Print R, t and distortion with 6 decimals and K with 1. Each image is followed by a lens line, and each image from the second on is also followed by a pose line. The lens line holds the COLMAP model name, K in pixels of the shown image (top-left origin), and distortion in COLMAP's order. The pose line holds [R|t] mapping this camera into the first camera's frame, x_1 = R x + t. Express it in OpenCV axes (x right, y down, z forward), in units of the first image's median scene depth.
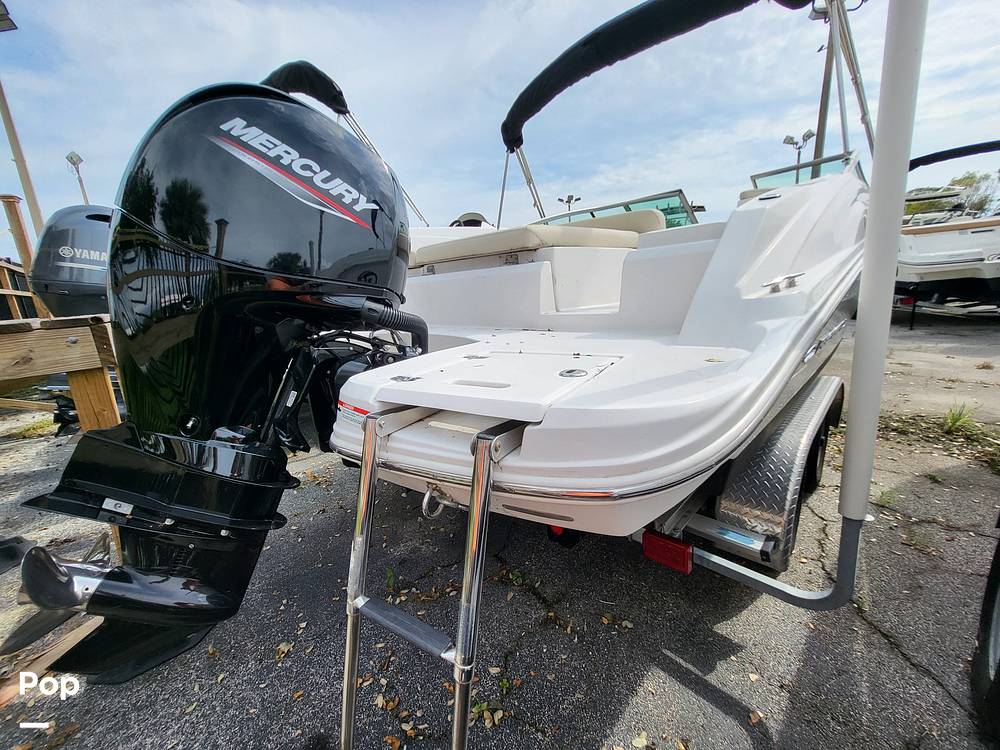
lens RADIAL K [[398.4, 0, 506.0], [0, 398.4, 375.3], [0, 0, 1]] dist [0.000489, -0.000239]
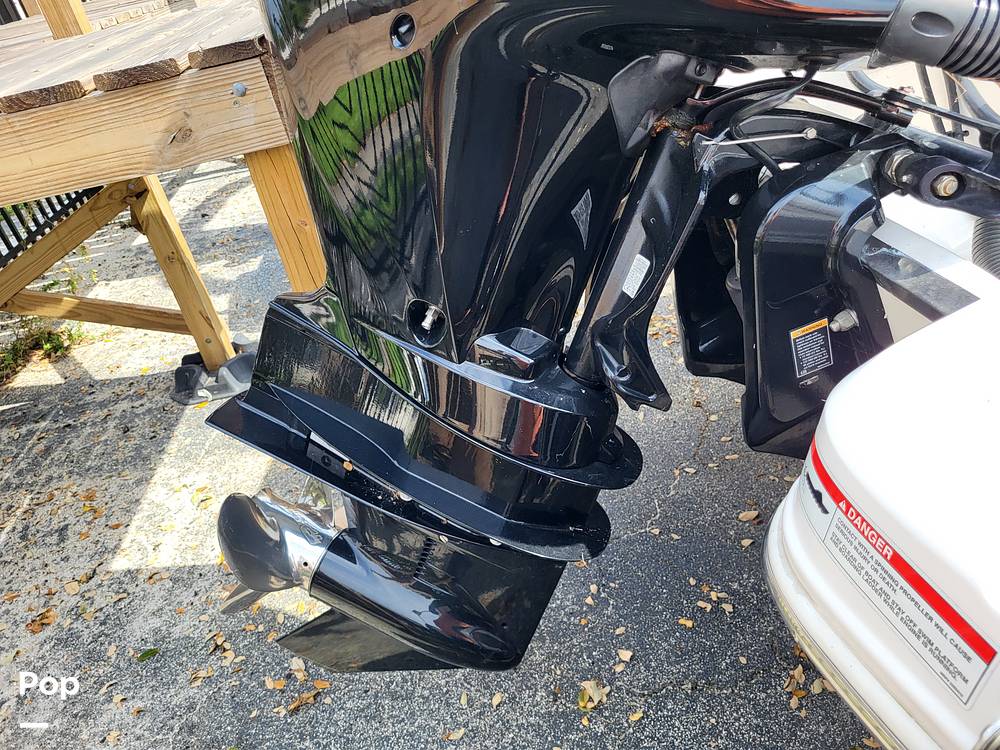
lens RADIAL K [[792.6, 0, 512.5], [0, 792.6, 379.1], [0, 0, 1]] dist [0.027091, -0.014035]
pose [[0.826806, 0.213235, -0.520502, -0.215067], [0.009420, 0.919980, 0.391853, -0.141750], [0.562408, -0.328890, 0.758636, 0.320741]]
